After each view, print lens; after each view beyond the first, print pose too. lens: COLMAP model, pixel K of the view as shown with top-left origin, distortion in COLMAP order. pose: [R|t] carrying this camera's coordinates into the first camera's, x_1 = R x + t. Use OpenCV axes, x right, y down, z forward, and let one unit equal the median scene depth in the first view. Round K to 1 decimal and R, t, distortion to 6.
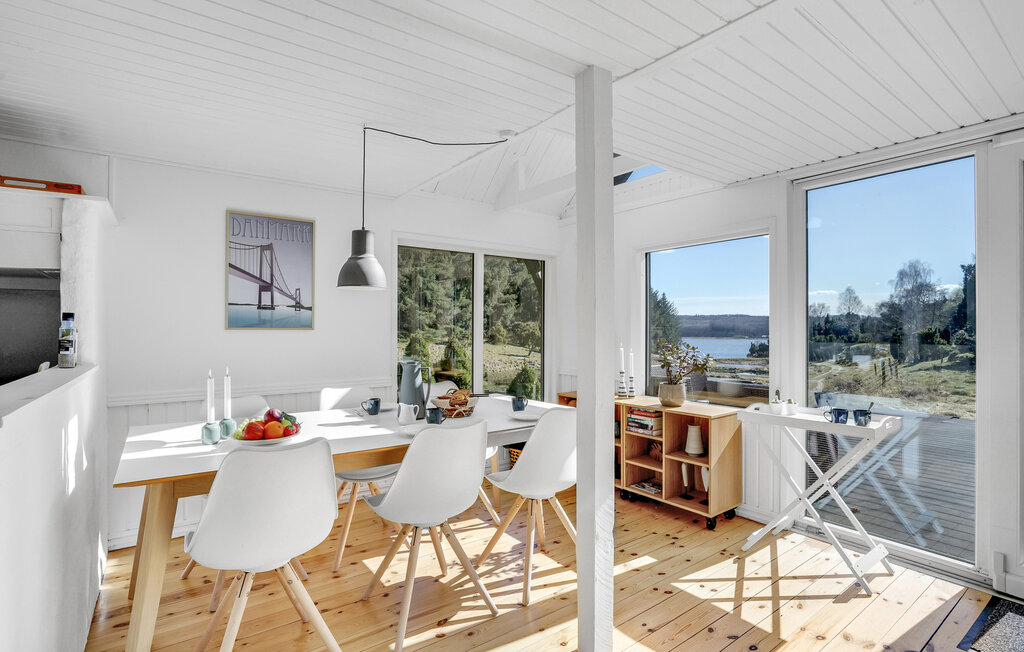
lens RADIAL K [[497.3, 0, 509.7], [0, 497.3, 330.7], [0, 0, 1]] dist [-0.030214, 0.005368]
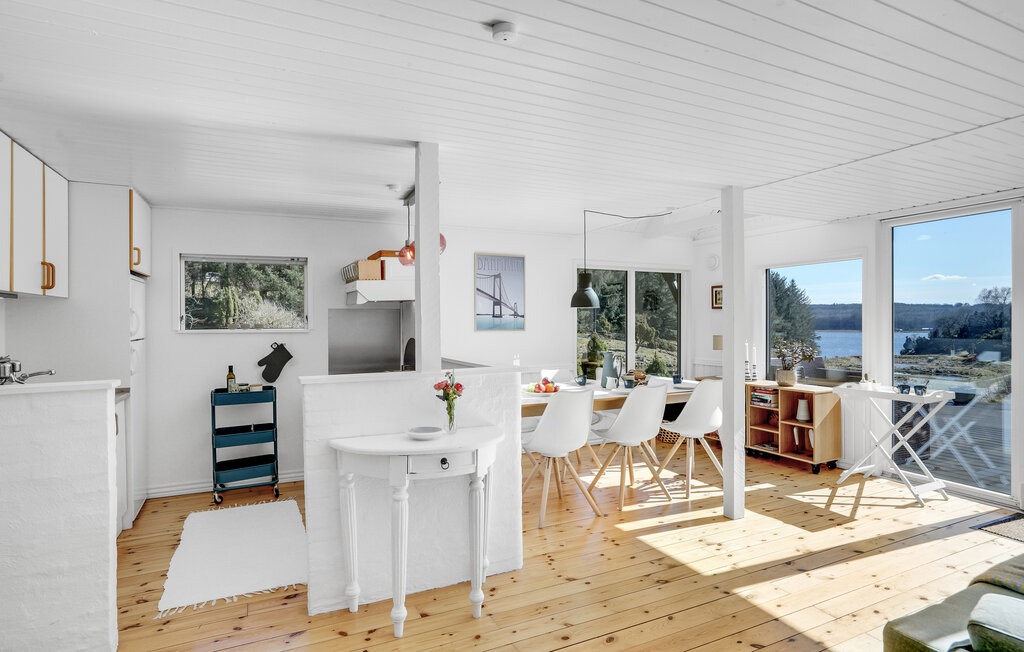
lens RADIAL K [[538.3, 0, 521.1], [0, 538.3, 327.1], [0, 0, 1]] dist [-0.006449, 0.005961]
pose [[0.986114, -0.003894, -0.166025, -0.153610], [0.004855, 0.999974, 0.005383, -0.022849], [0.165999, -0.006114, 0.986107, -0.612032]]
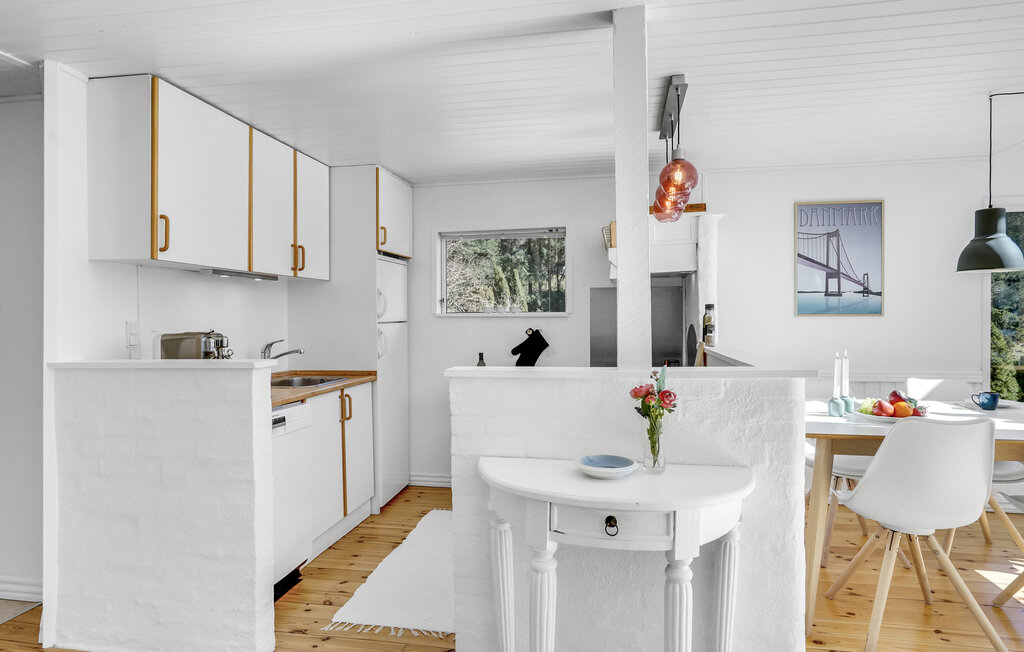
lens RADIAL K [[584.7, 0, 514.7], [0, 584.7, 321.5], [0, 0, 1]] dist [-0.012997, 0.013276]
pose [[0.698592, -0.000426, -0.715520, -0.099865], [0.004776, 0.999980, 0.004067, 0.000462], [0.715505, -0.006258, 0.698580, -0.295400]]
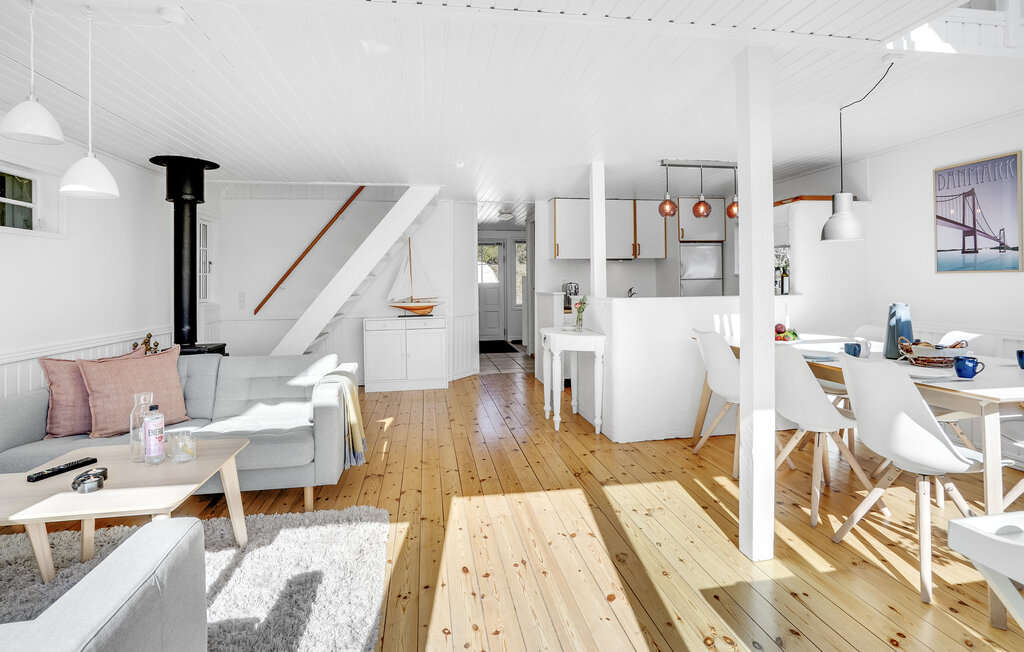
lens RADIAL K [[497.3, 0, 510.6], [0, 497.3, 280.8], [0, 0, 1]] dist [-0.030214, 0.005368]
pose [[-0.439123, 0.006177, -0.898406, 0.867047], [0.011131, 0.999937, 0.001435, 0.002720], [0.898358, -0.009370, -0.439164, 0.592264]]
